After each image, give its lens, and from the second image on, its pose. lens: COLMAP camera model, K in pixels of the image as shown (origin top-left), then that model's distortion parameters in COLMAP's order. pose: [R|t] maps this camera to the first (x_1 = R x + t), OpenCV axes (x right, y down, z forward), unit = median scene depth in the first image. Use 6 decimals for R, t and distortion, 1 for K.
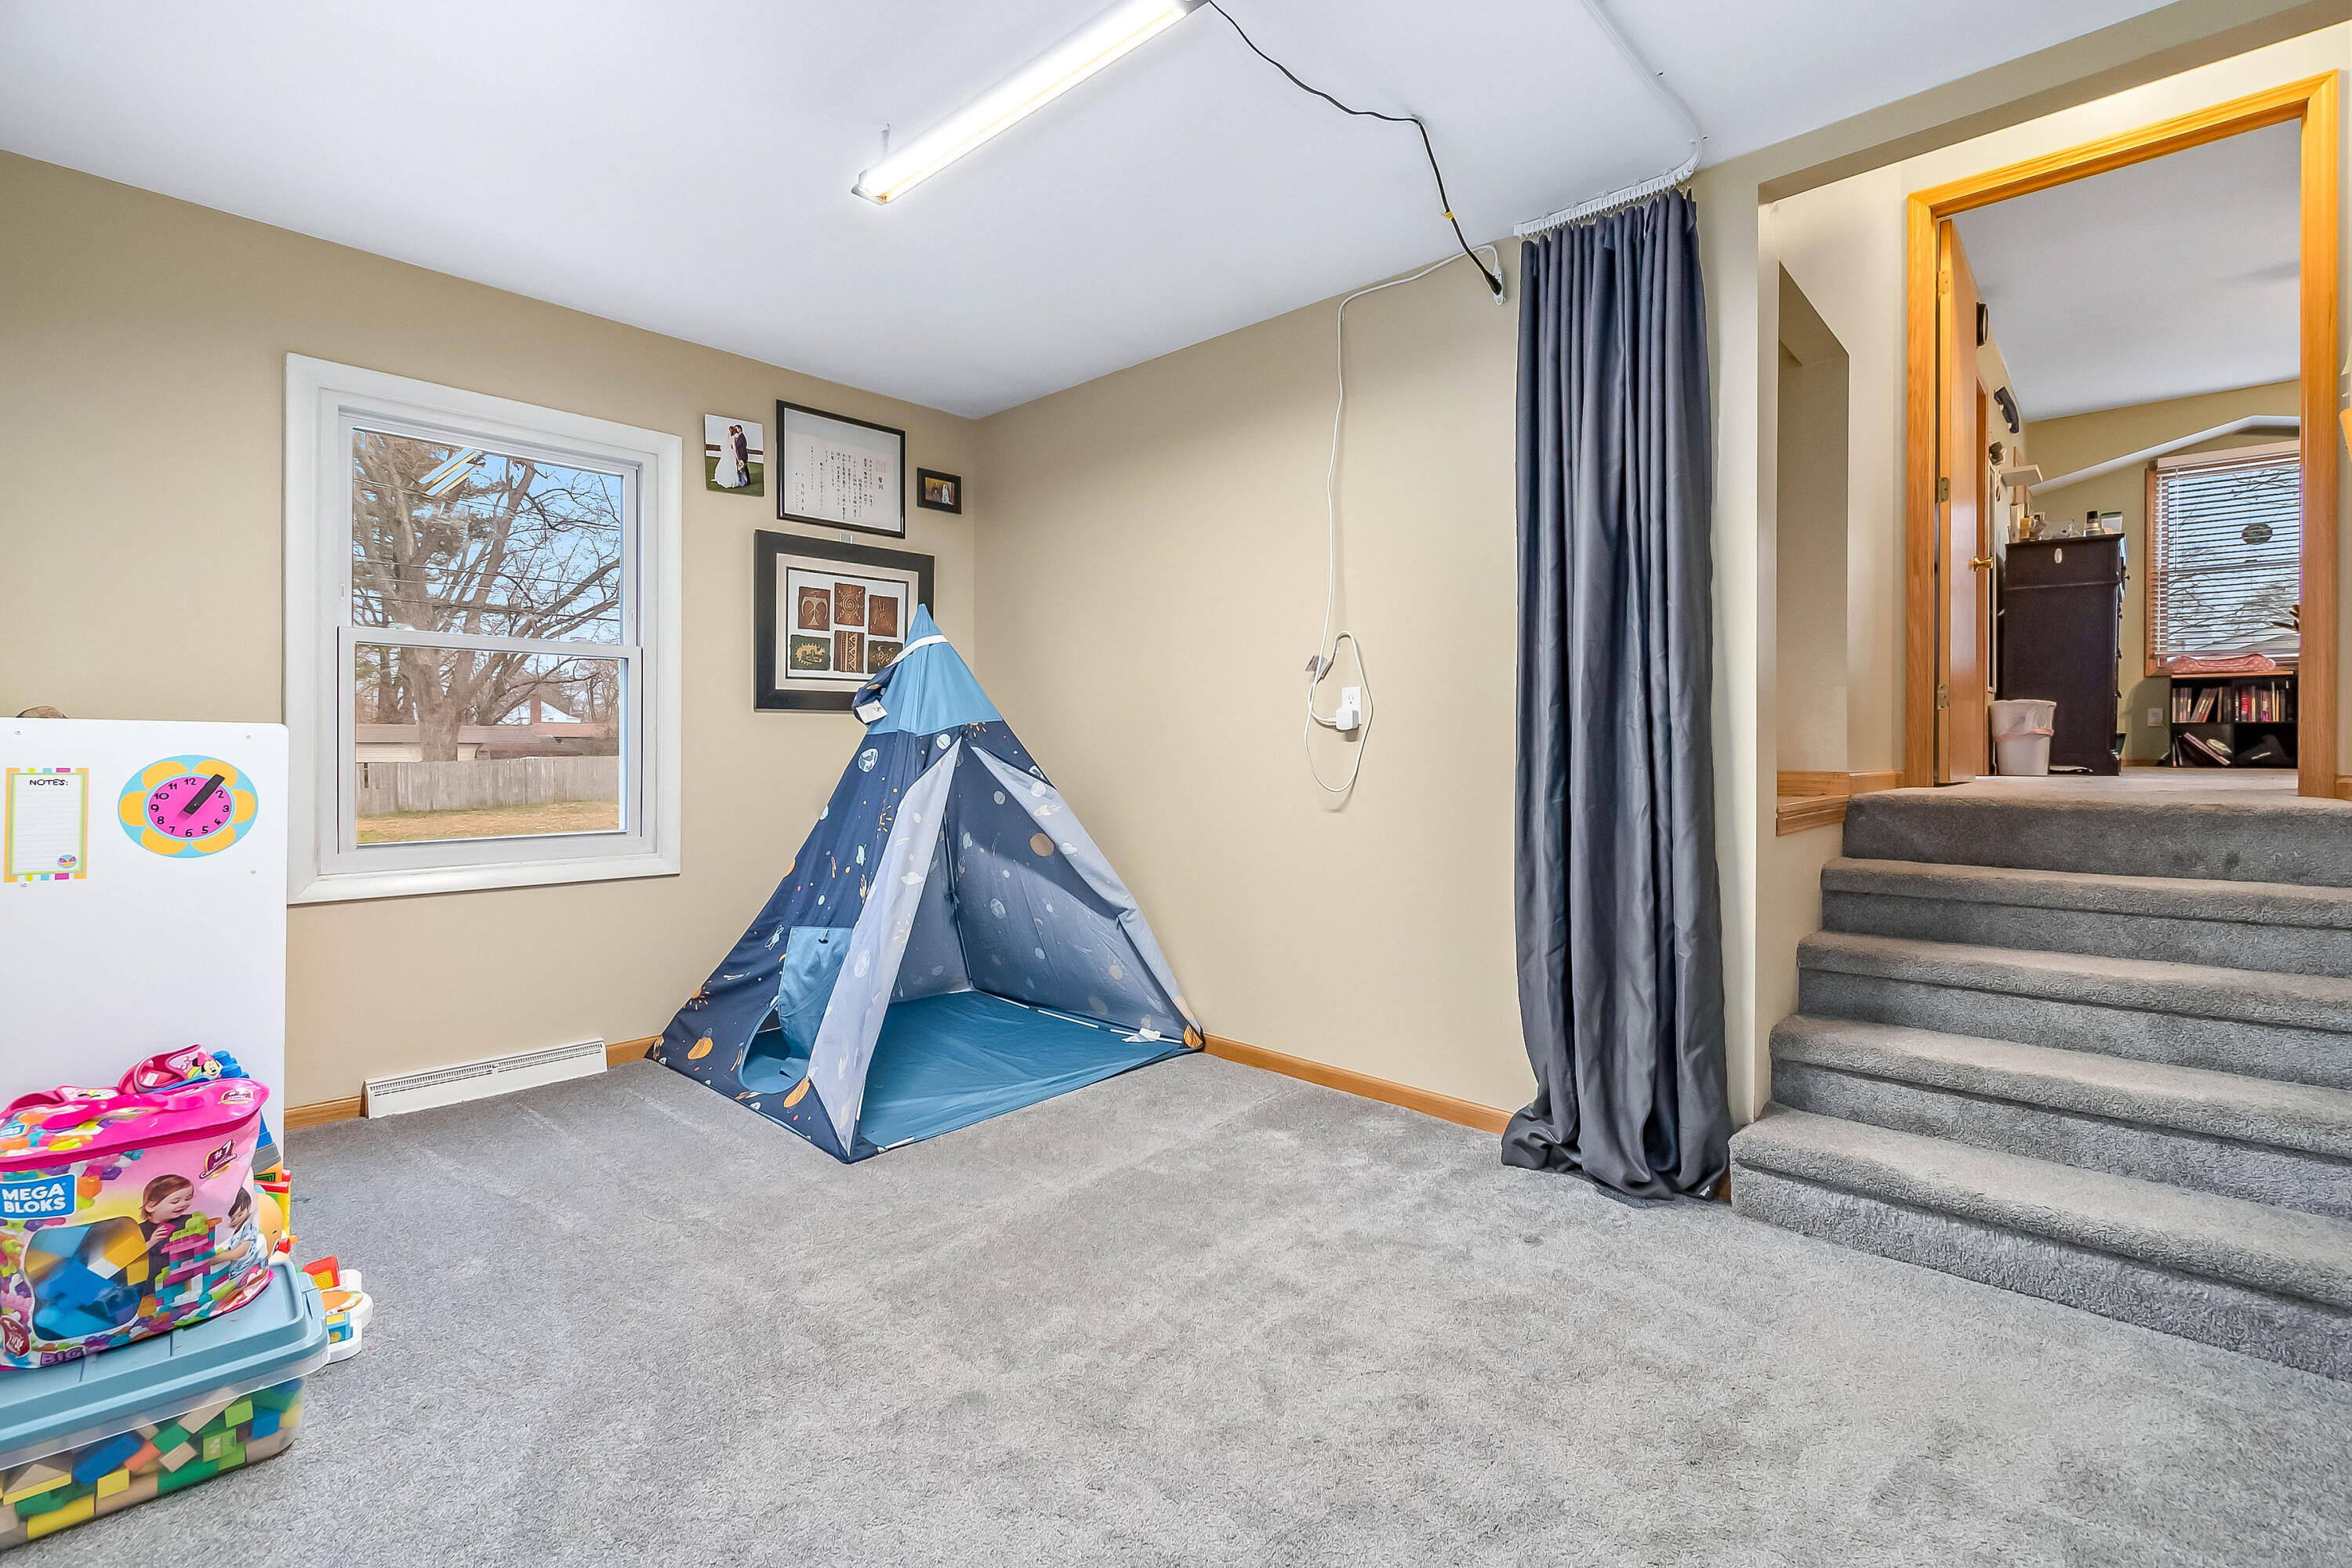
lens RADIAL K [[1068.5, 0, 1169.7], [0, 1068.5, 790.5], [0, 0, 1]] dist [0.001526, -0.004603]
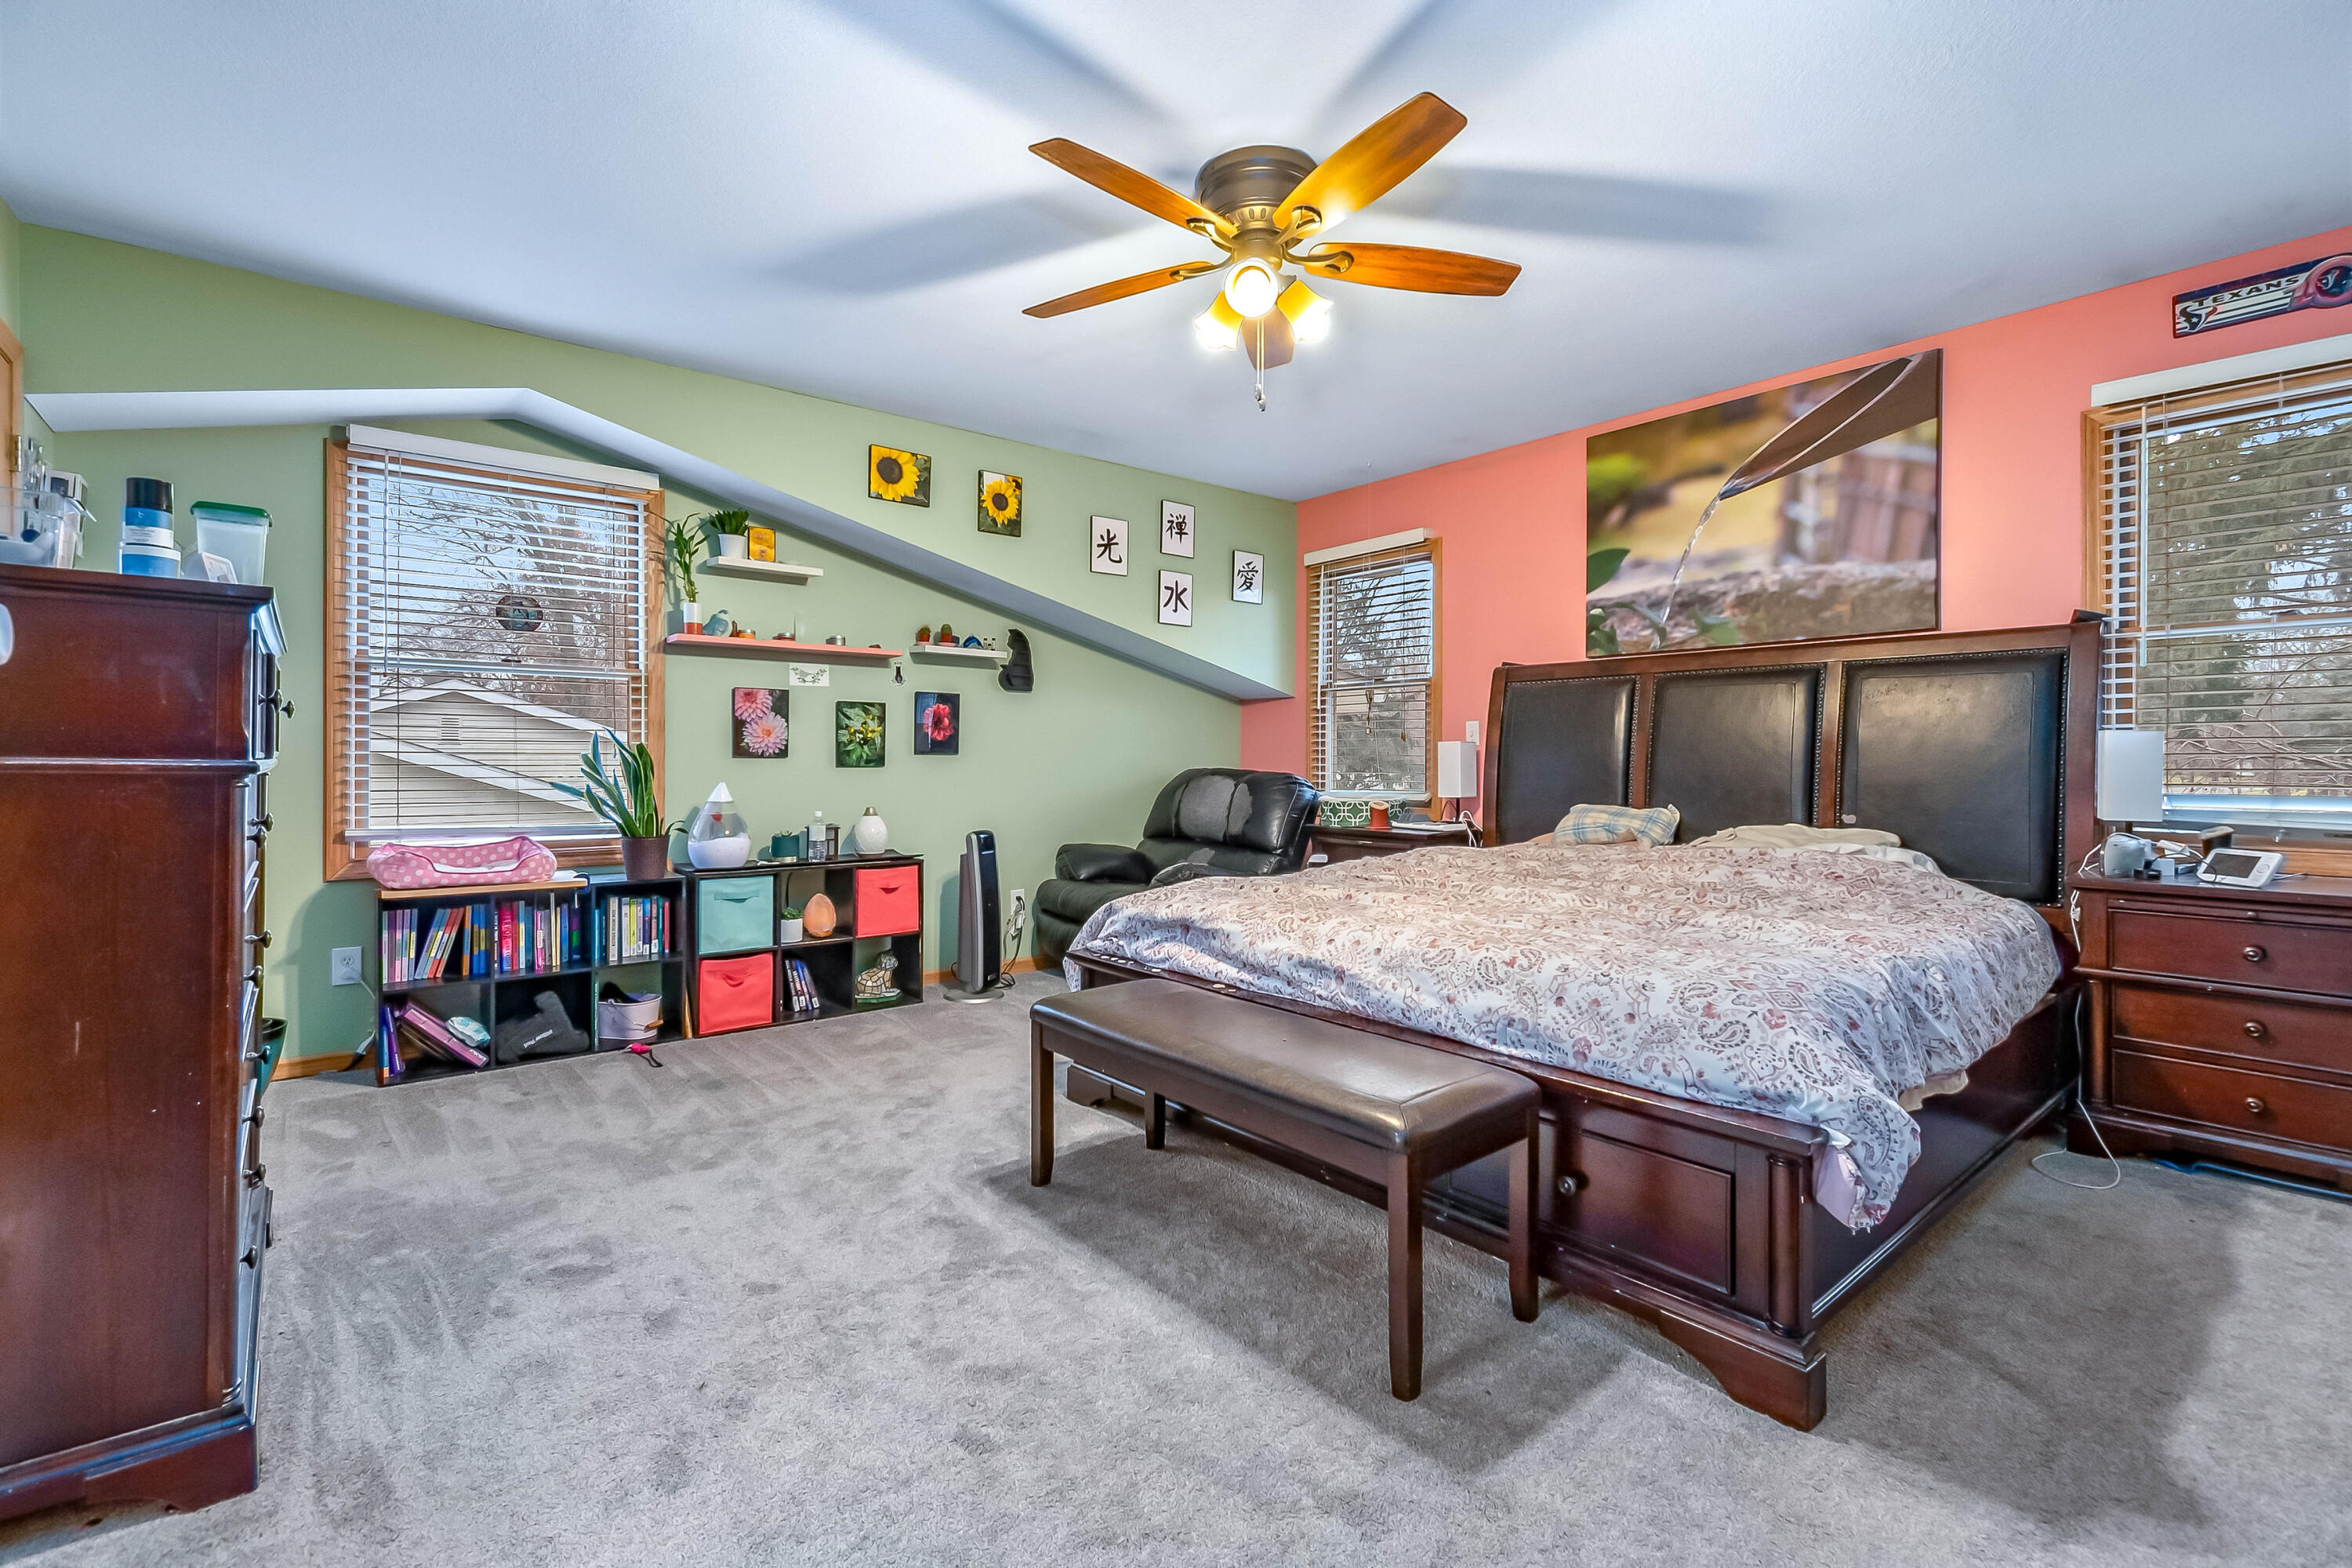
lens RADIAL K [[1046.2, 0, 1176.1], [0, 1046.2, 767.2], [0, 0, 1]] dist [0.005363, -0.004862]
pose [[0.138778, 0.007953, 0.990292, 0.535008], [0.015192, 0.999833, -0.010159, -0.153735], [-0.990207, 0.016454, 0.138634, 0.592645]]
